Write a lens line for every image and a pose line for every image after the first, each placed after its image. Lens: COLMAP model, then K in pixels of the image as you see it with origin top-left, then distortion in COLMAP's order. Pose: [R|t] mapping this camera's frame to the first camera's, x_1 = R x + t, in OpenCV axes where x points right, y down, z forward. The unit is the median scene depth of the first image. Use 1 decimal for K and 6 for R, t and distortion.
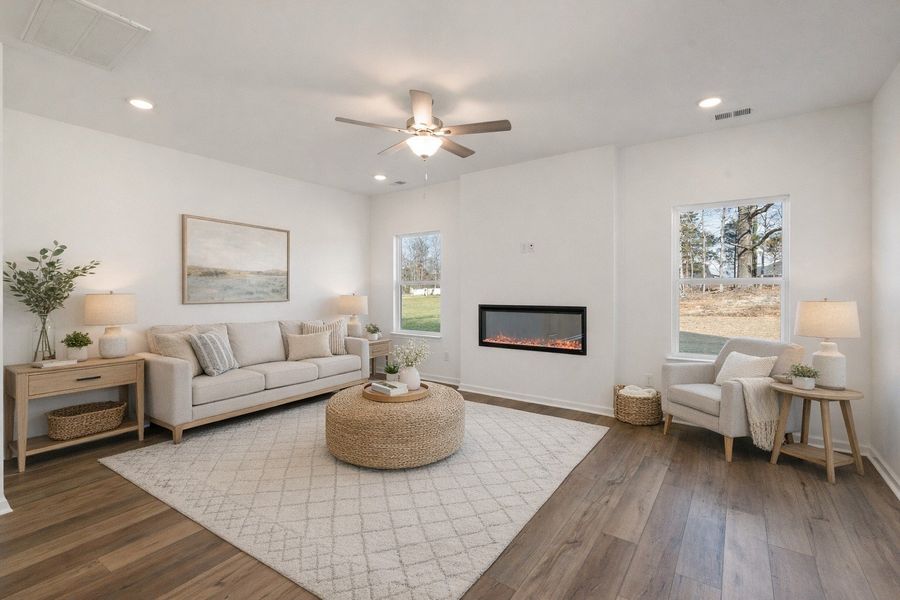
lens RADIAL K [[399.1, 0, 450.0], [0, 399.1, 288.5], [0, 0, 1]] dist [-0.001820, -0.000135]
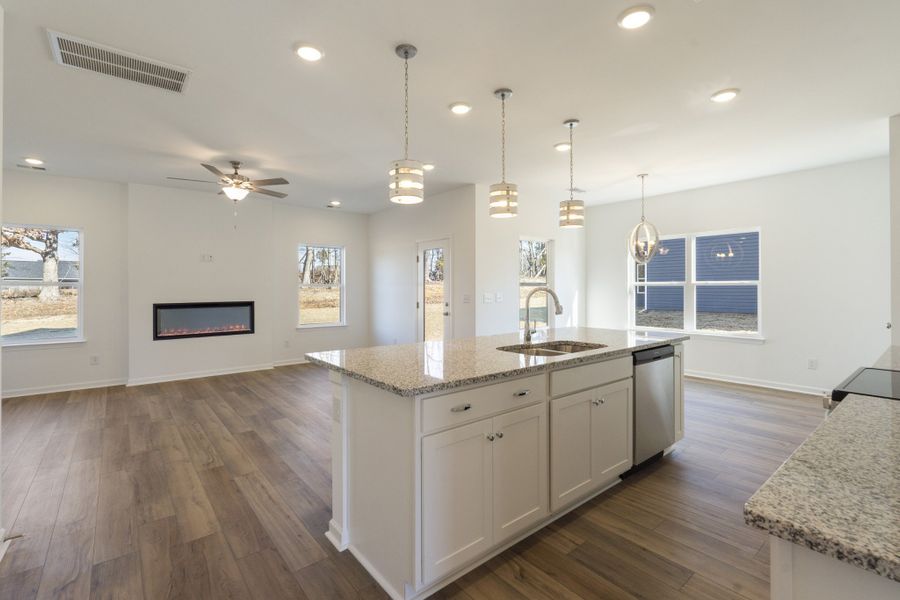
lens RADIAL K [[406.1, 0, 445.7], [0, 406.1, 288.3], [0, 0, 1]] dist [-0.001567, -0.000220]
pose [[0.252125, 0.000137, 0.967695, -1.013278], [0.003015, 0.999995, -0.000927, -0.000362], [-0.967690, 0.003151, 0.252124, -0.105570]]
